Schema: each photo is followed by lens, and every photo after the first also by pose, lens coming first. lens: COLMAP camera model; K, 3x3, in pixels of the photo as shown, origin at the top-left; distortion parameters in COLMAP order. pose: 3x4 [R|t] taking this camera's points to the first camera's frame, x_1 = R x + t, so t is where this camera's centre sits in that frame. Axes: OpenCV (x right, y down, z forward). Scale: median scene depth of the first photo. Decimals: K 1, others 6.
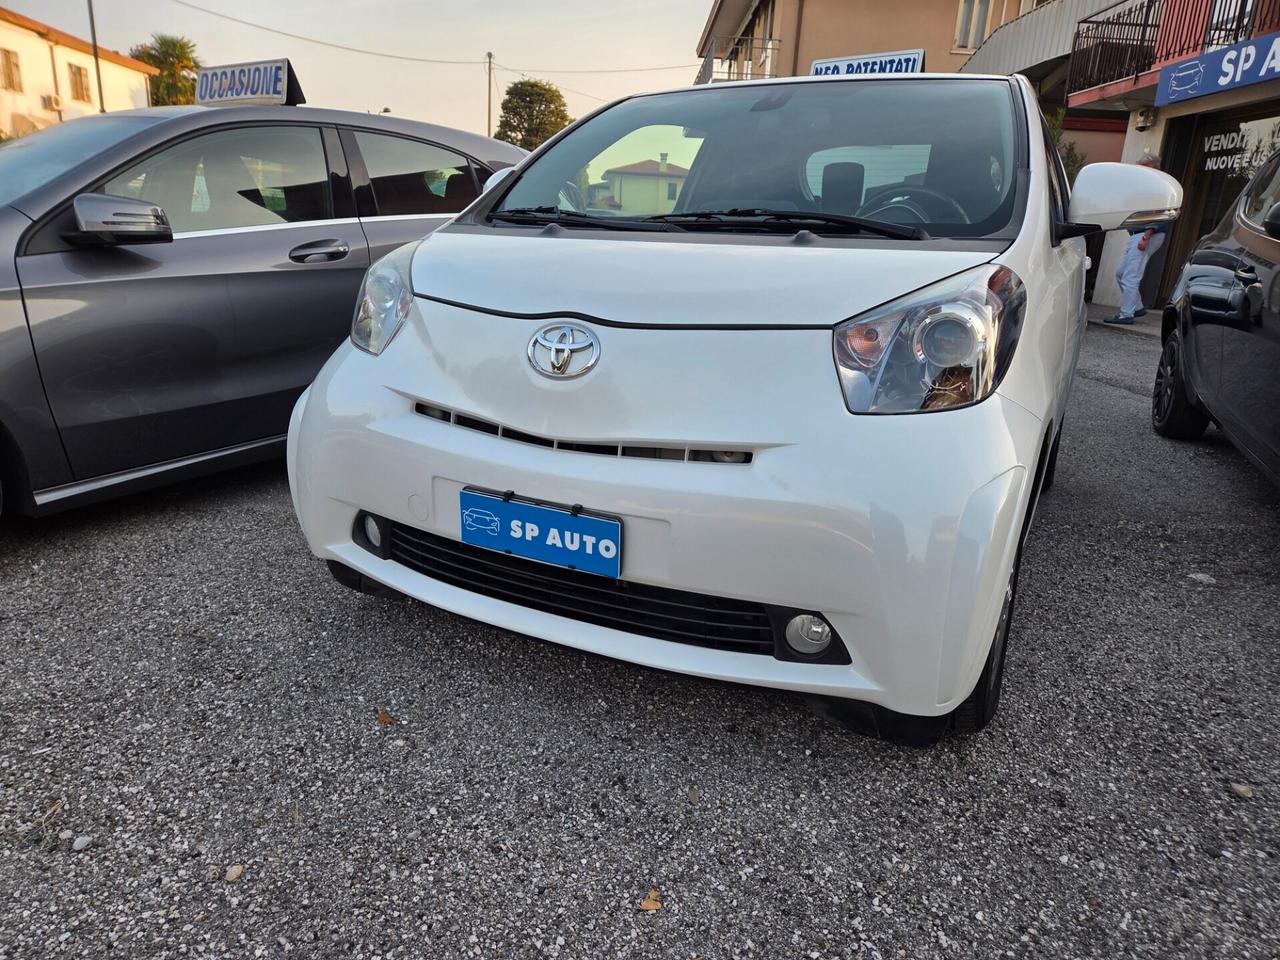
lens RADIAL K [[865.4, 0, 653.6], [0, 865.4, 494.3], [0, 0, 1]] dist [0.062453, -0.052483]
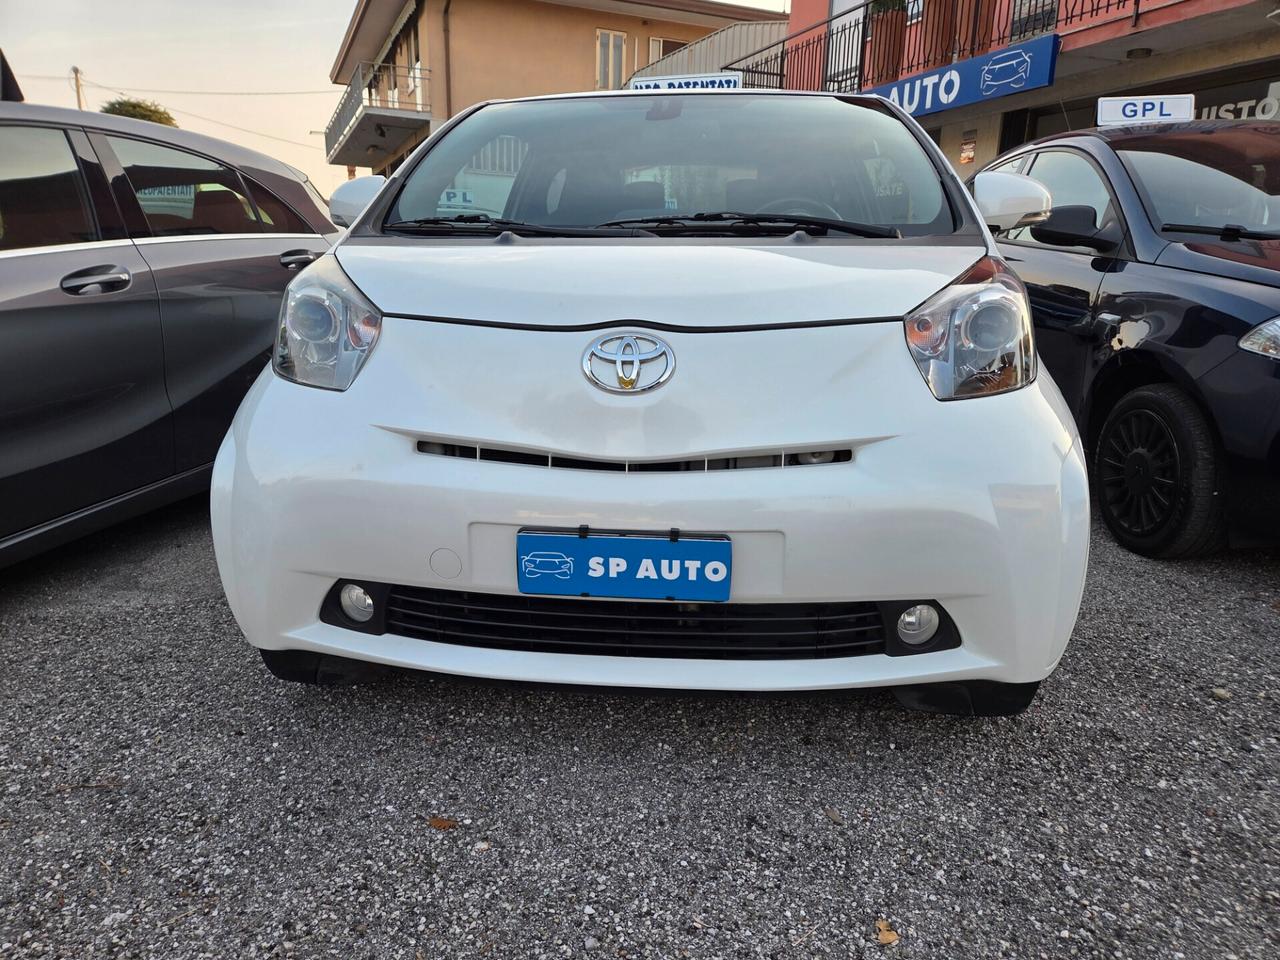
lens RADIAL K [[865.4, 0, 652.8], [0, 865.4, 495.4], [0, 0, 1]] dist [0.062453, -0.052483]
pose [[0.925627, -0.122656, 0.358009, -0.398841], [0.134271, 0.990915, -0.007662, -0.017204], [-0.353817, 0.055162, 0.933687, 0.149055]]
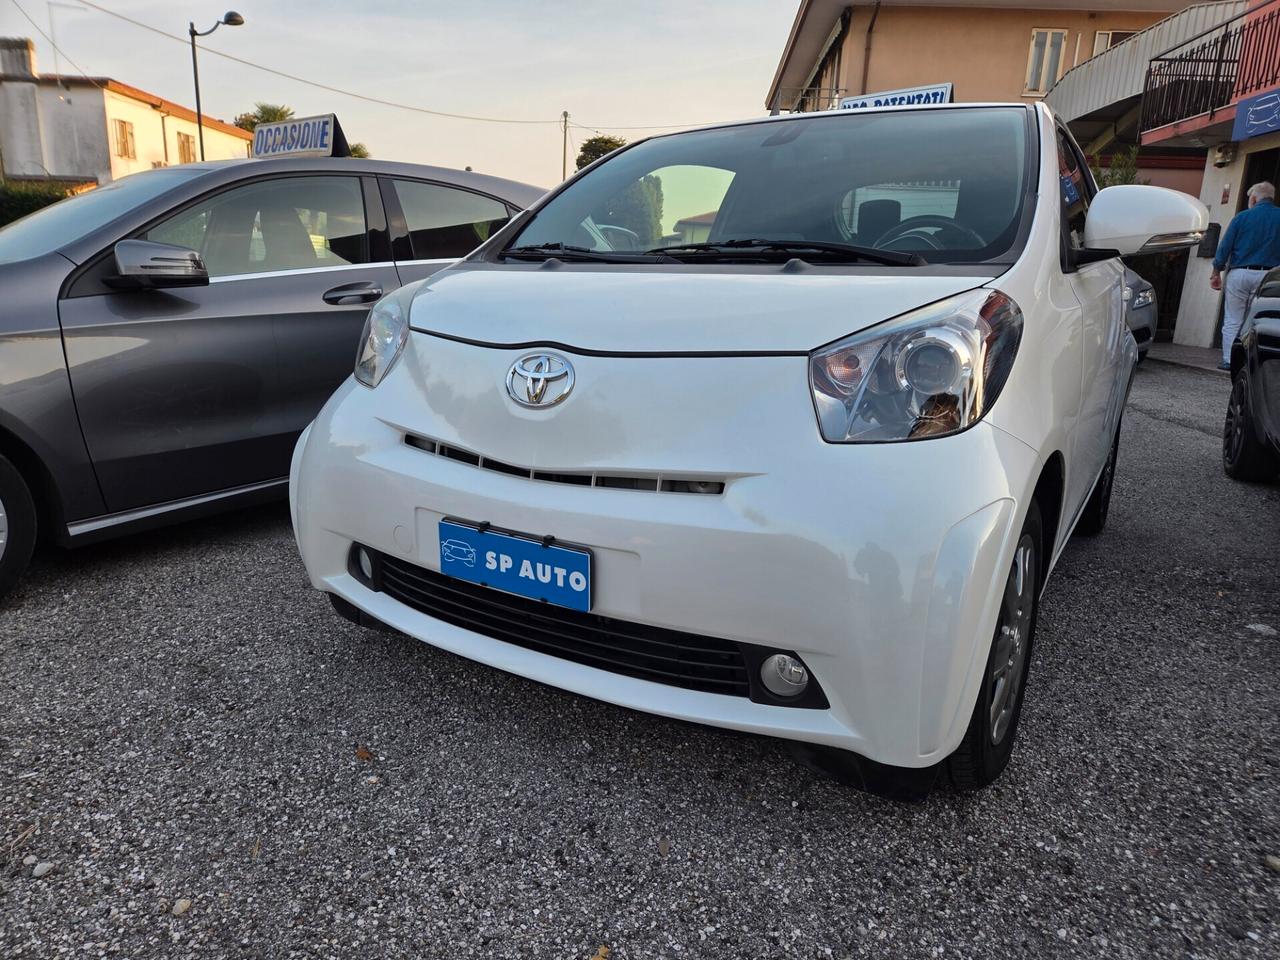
lens RADIAL K [[865.4, 0, 653.1], [0, 865.4, 490.9], [0, 0, 1]] dist [0.062453, -0.052483]
pose [[0.996507, 0.005860, -0.083301, 0.101928], [-0.010444, 0.998448, -0.054707, 0.012718], [0.082851, 0.055386, 0.995022, 0.033533]]
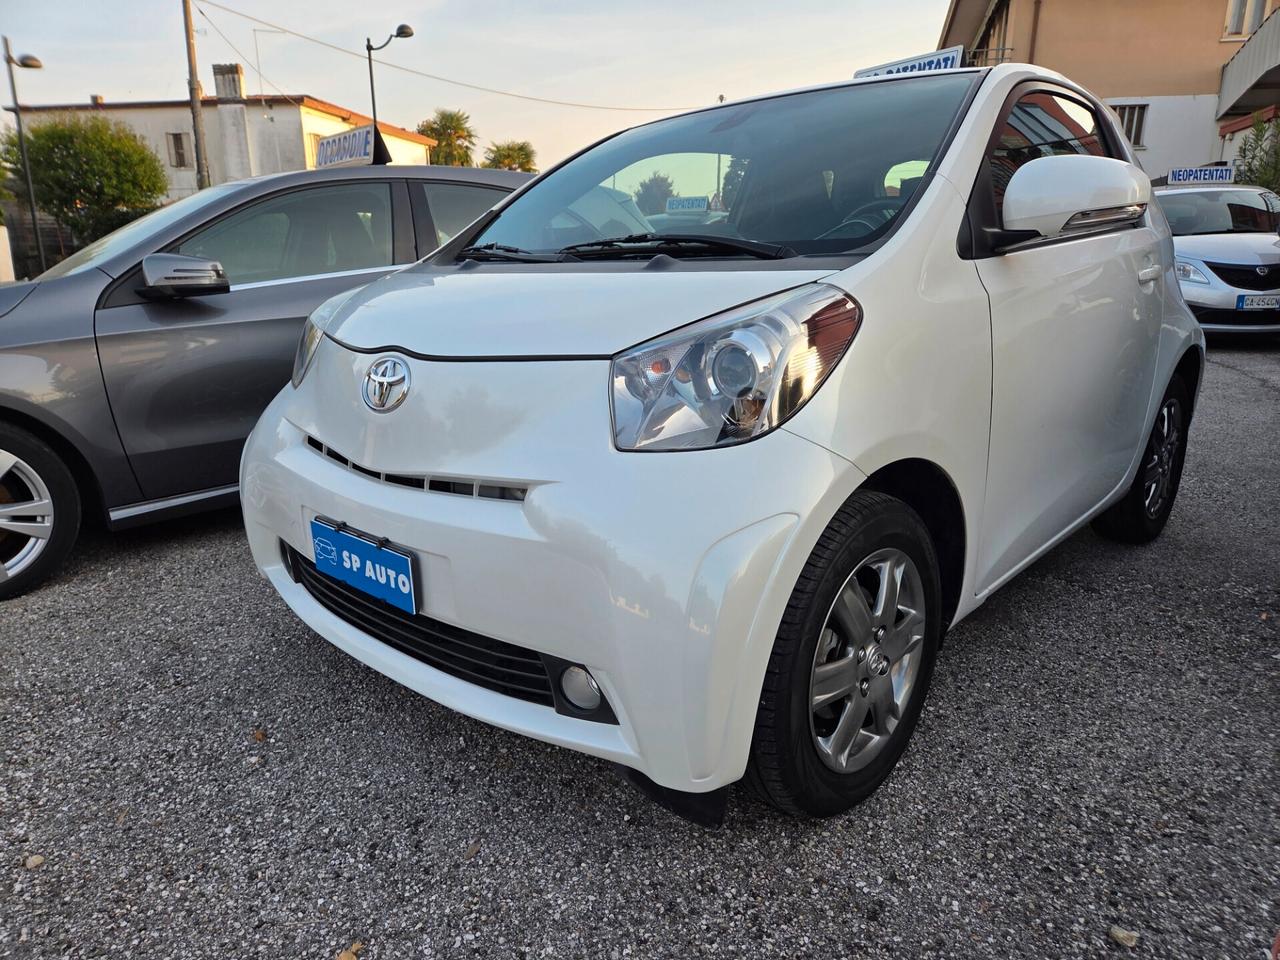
lens RADIAL K [[865.4, 0, 645.4], [0, 865.4, 494.5], [0, 0, 1]] dist [0.062453, -0.052483]
pose [[0.960428, 0.024325, -0.277463, 0.443864], [-0.033994, 0.998969, -0.030089, -0.016508], [0.276445, 0.038331, 0.960265, 0.111564]]
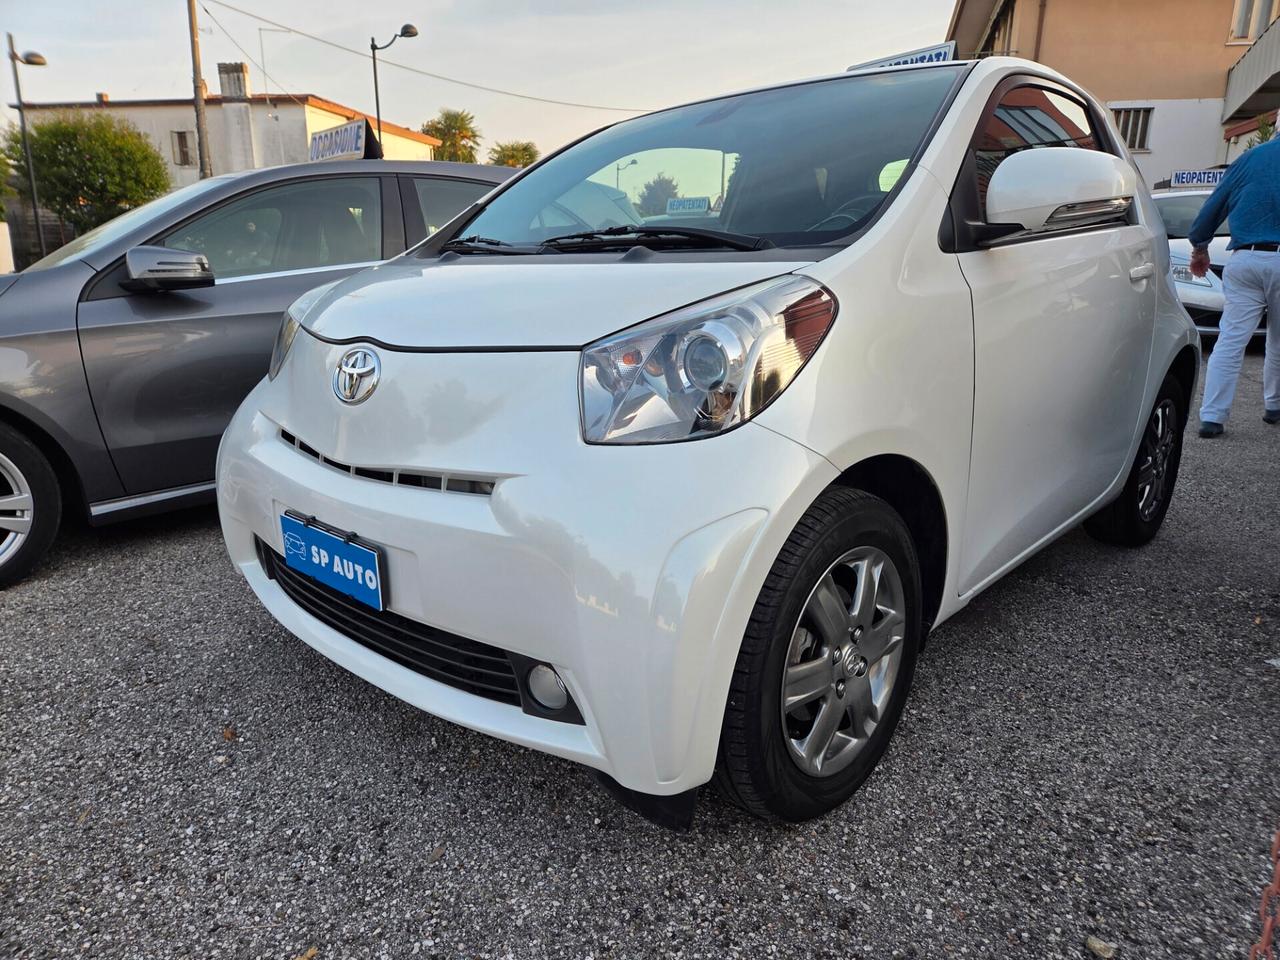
lens RADIAL K [[865.4, 0, 646.7], [0, 865.4, 493.6], [0, 0, 1]] dist [0.062453, -0.052483]
pose [[0.959539, 0.030039, -0.279968, 0.468175], [-0.040805, 0.998632, -0.032703, -0.012479], [0.278603, 0.042804, 0.959452, 0.139899]]
